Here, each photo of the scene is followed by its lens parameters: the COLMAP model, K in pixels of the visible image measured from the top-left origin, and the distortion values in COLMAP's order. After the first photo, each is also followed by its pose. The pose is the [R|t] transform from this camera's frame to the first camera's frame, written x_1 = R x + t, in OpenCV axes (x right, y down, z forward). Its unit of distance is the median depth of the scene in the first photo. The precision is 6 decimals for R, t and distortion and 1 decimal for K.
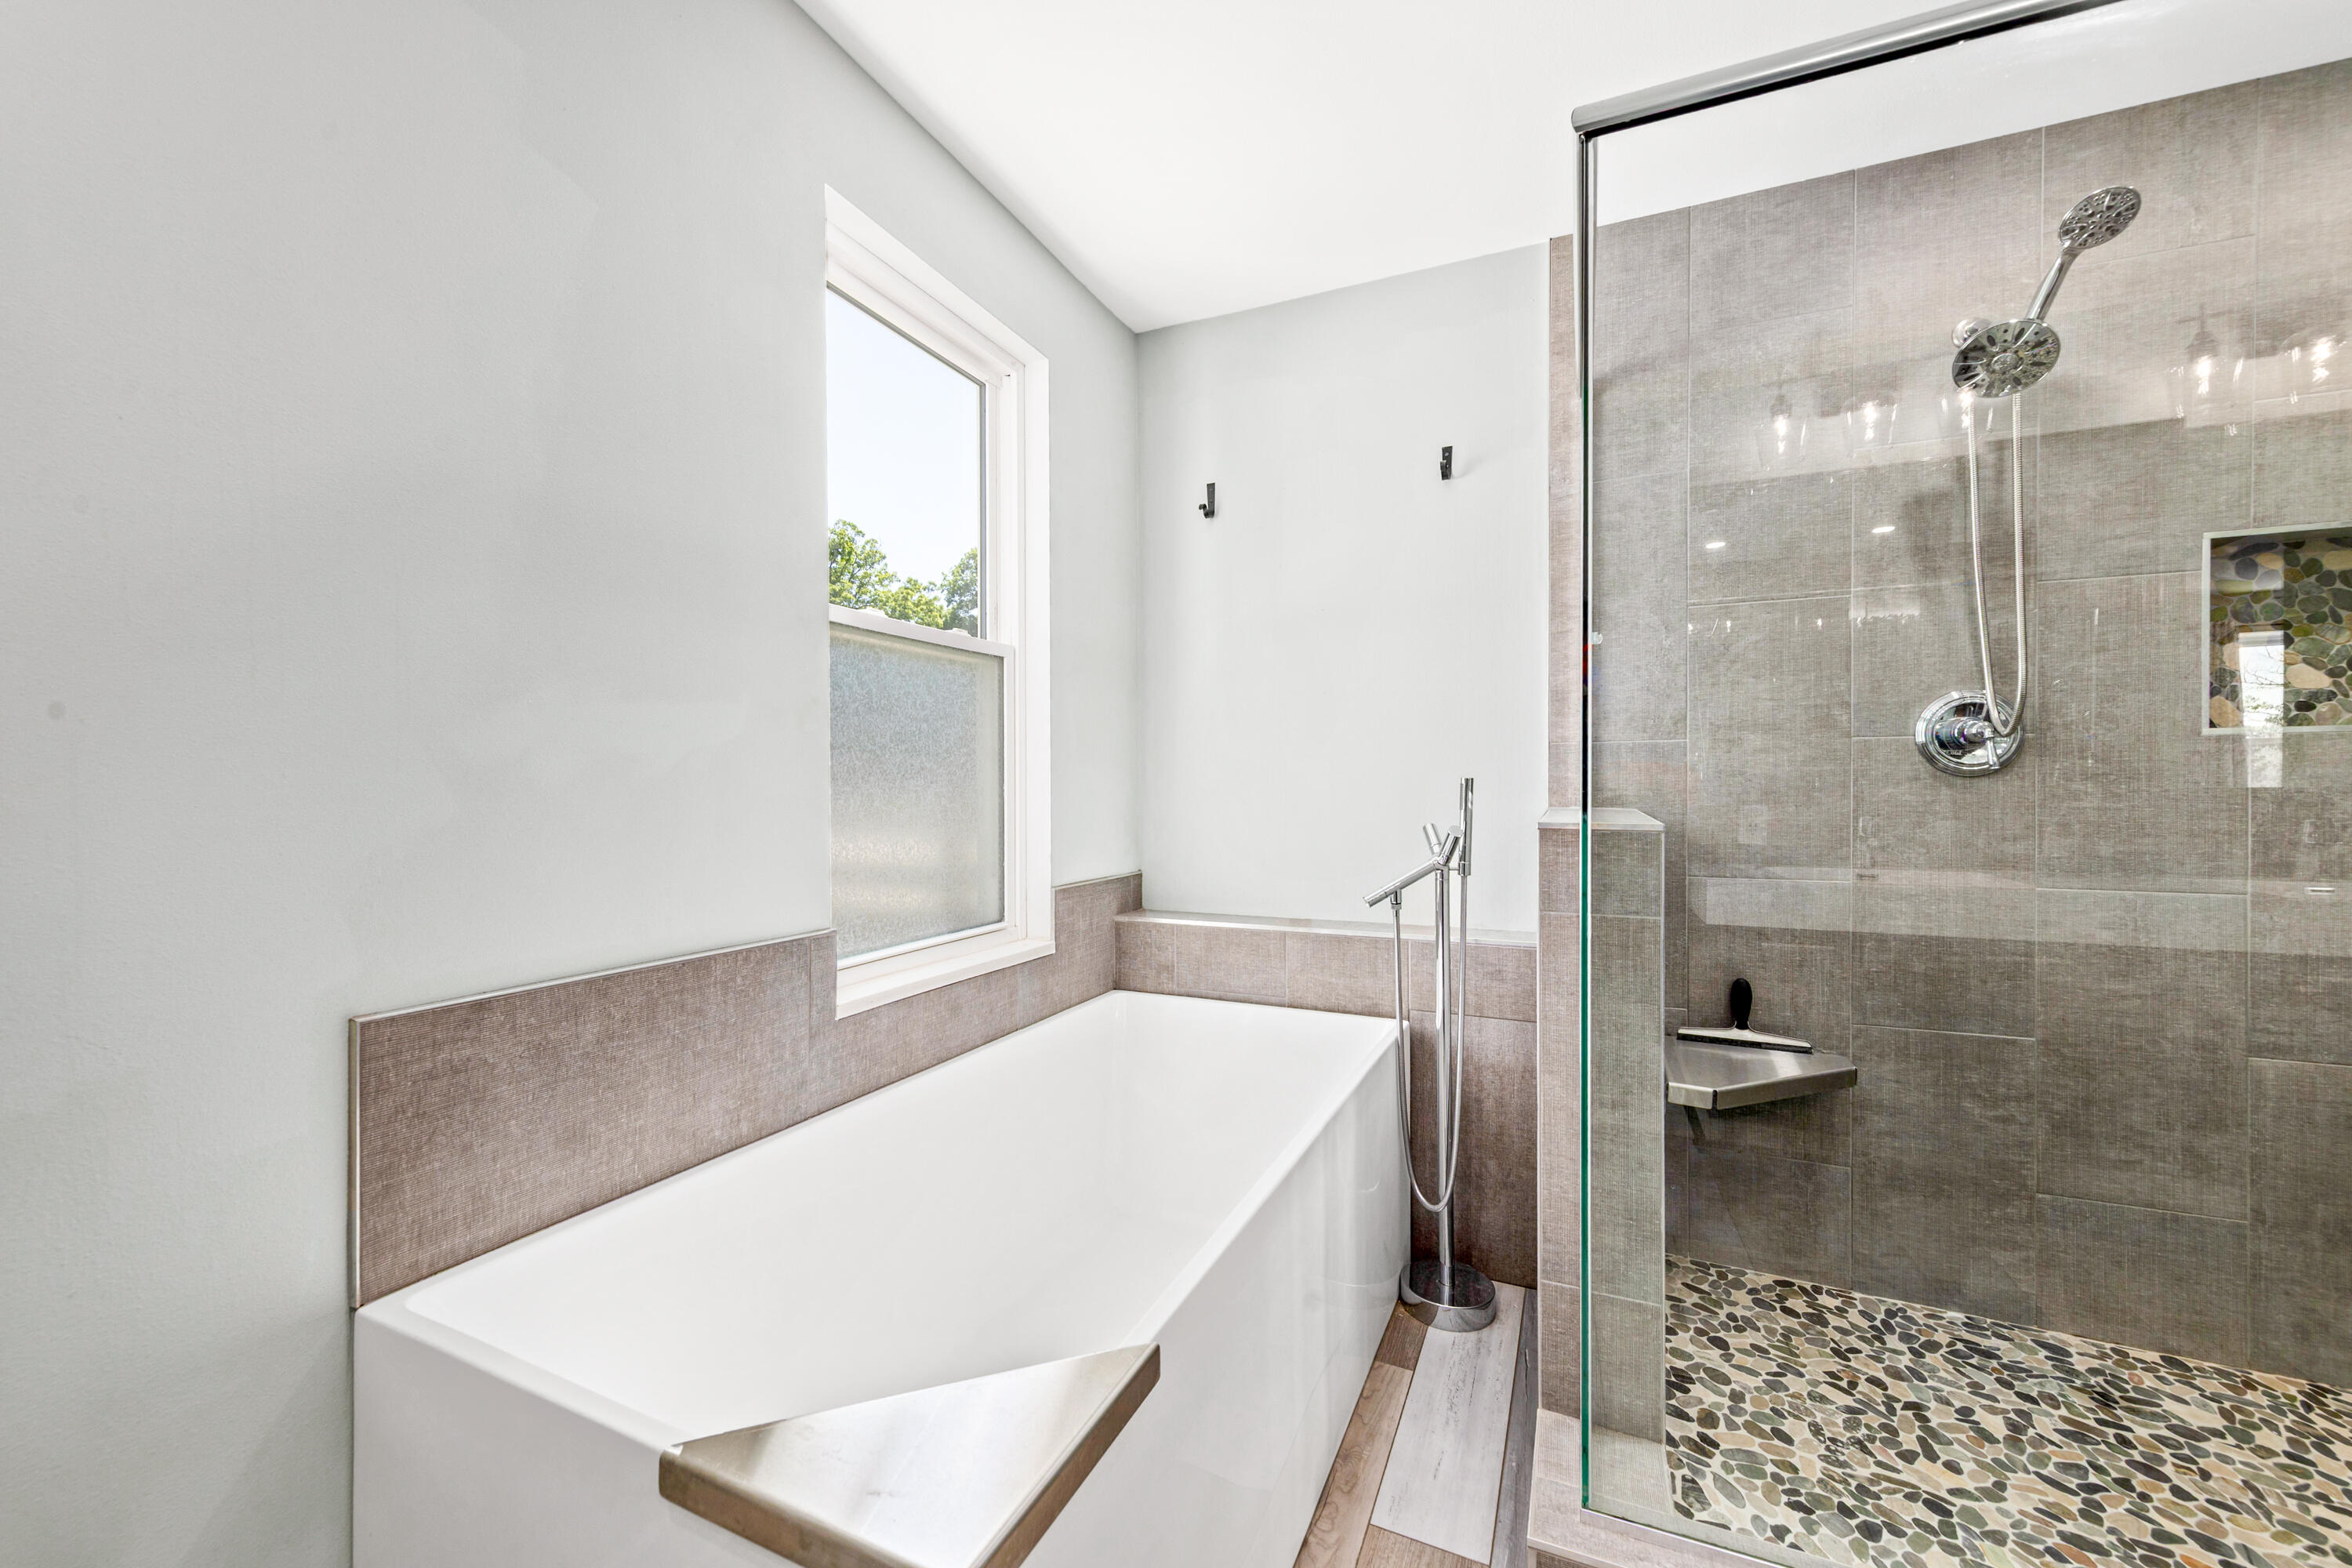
lens RADIAL K [[882.6, 0, 1185.5], [0, 882.6, 786.1], [0, 0, 1]] dist [0.003955, -0.001068]
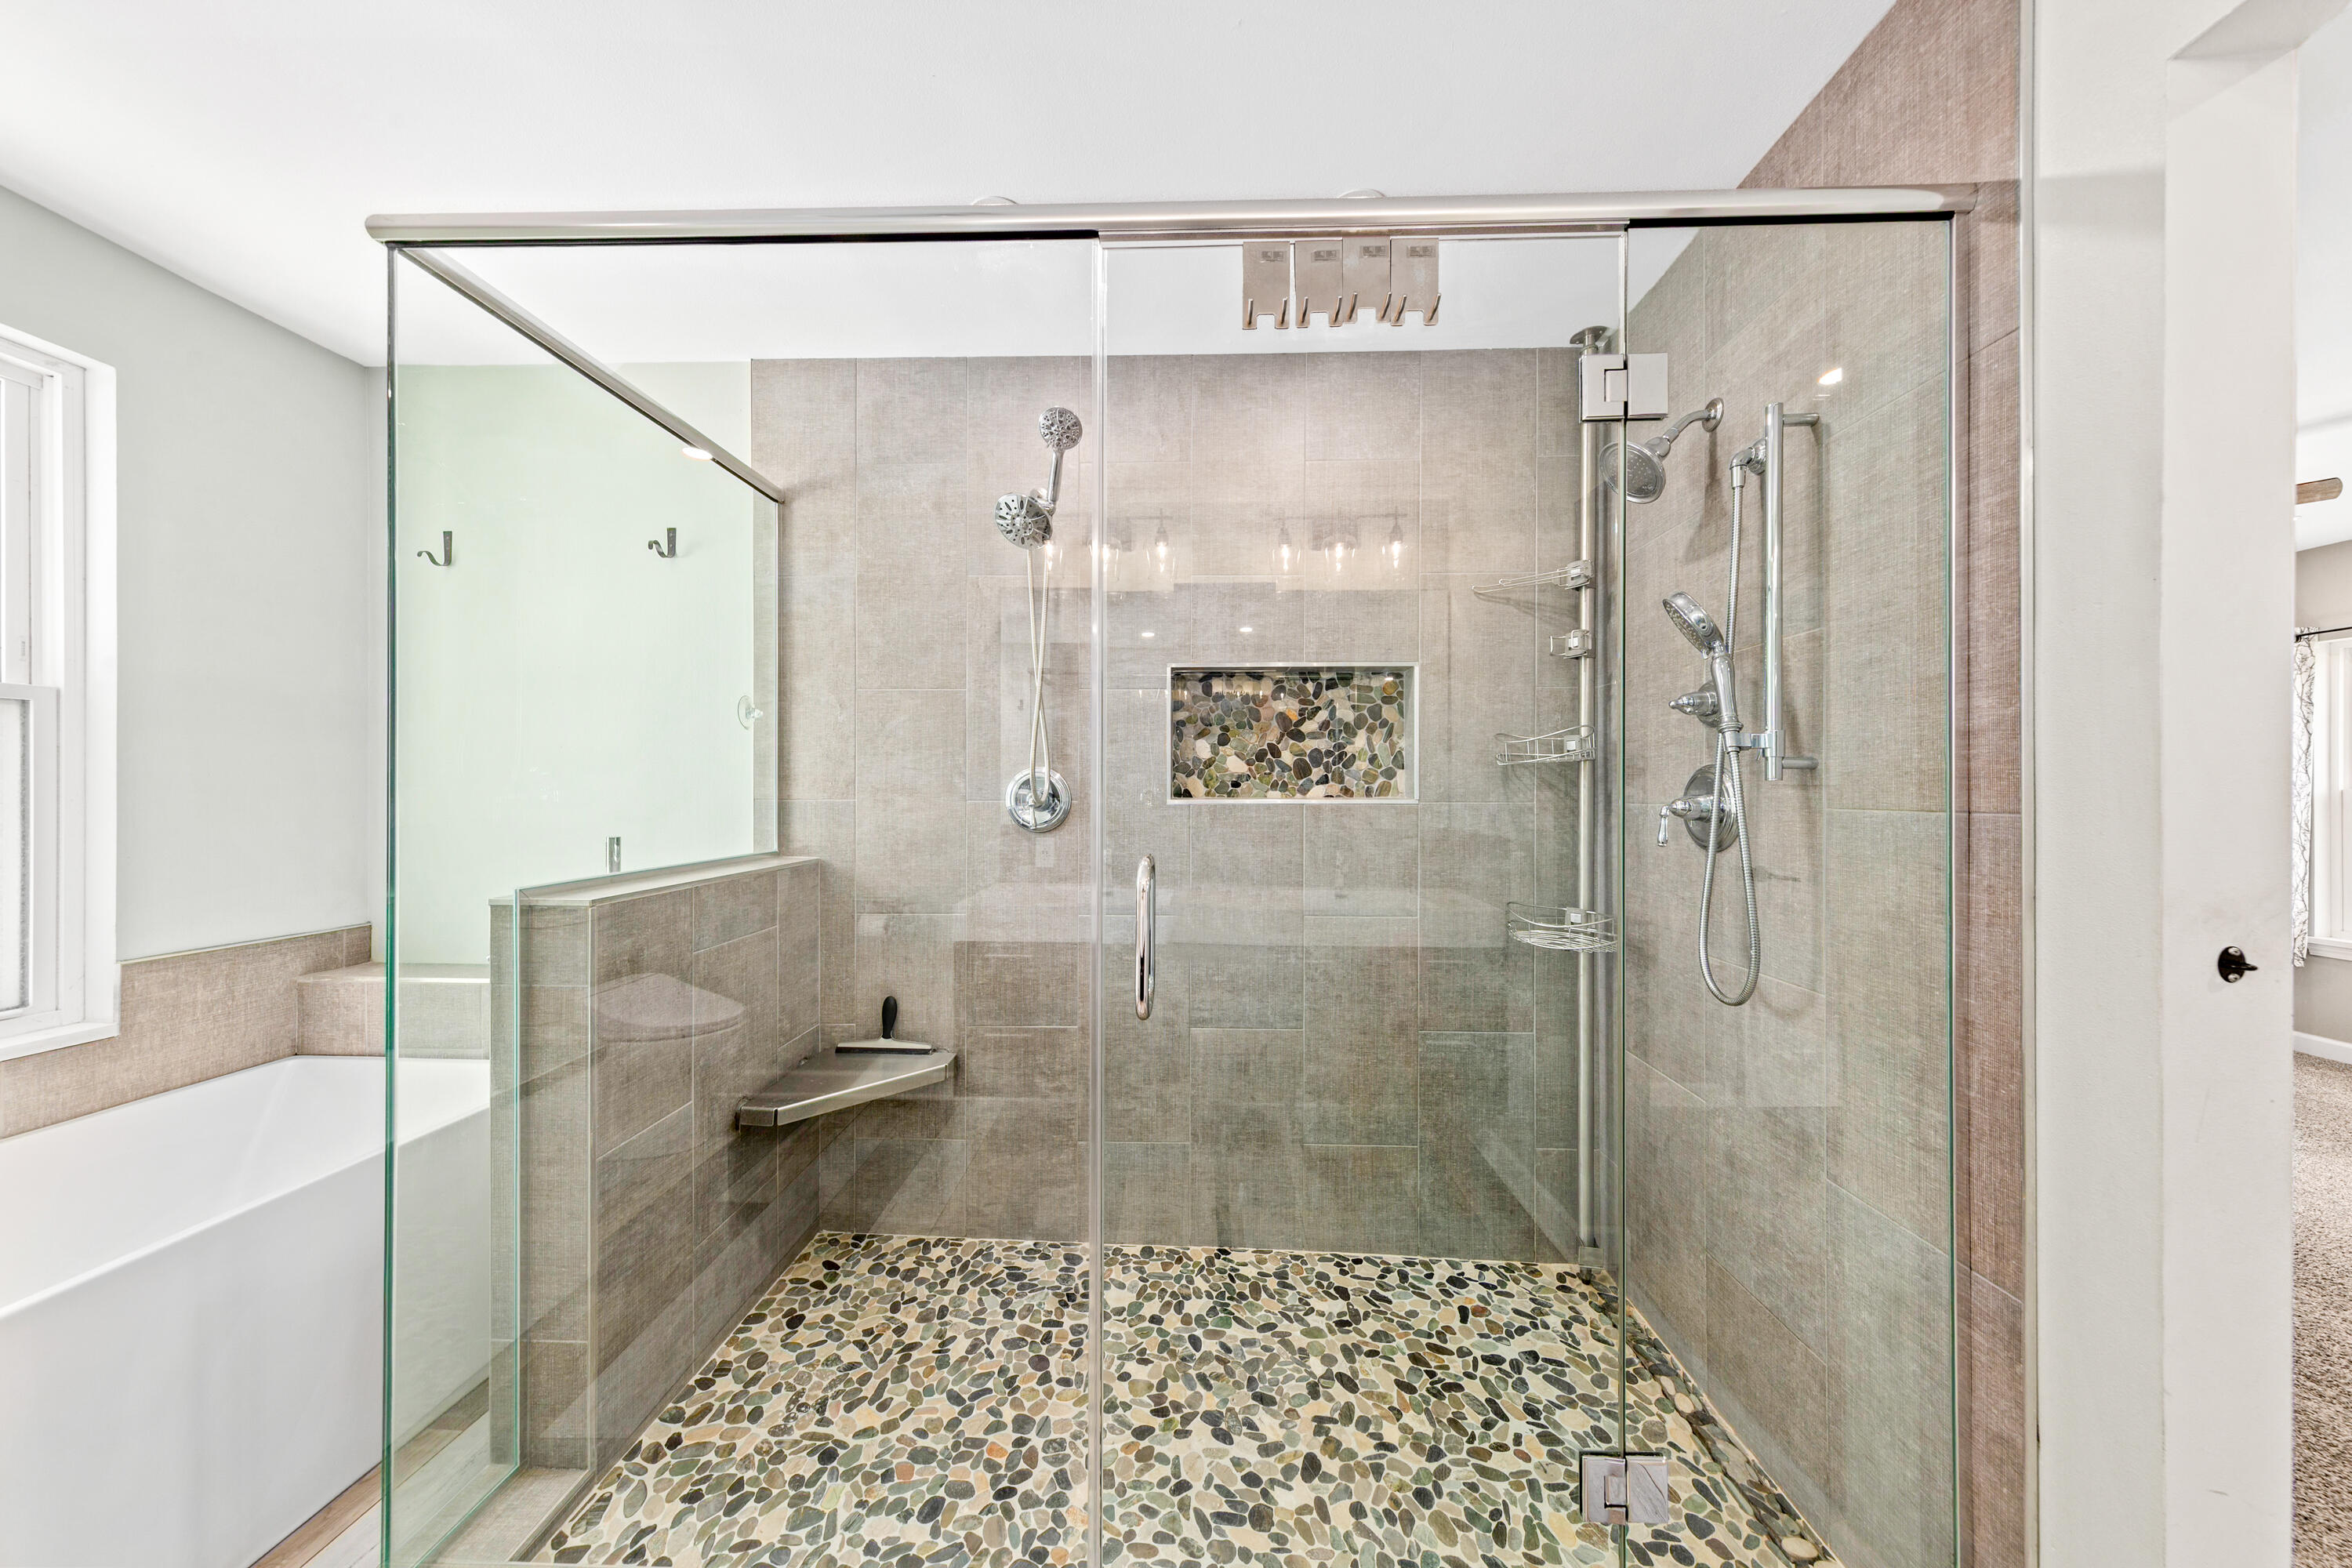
lens RADIAL K [[709.3, 0, 1172.1], [0, 709.3, 788.9], [0, 0, 1]] dist [0.001233, -0.000345]
pose [[0.929453, 0.007655, 0.368862, 0.681605], [-0.004325, 0.999942, -0.009853, -0.066398], [-0.368916, 0.007563, 0.929432, -0.061001]]
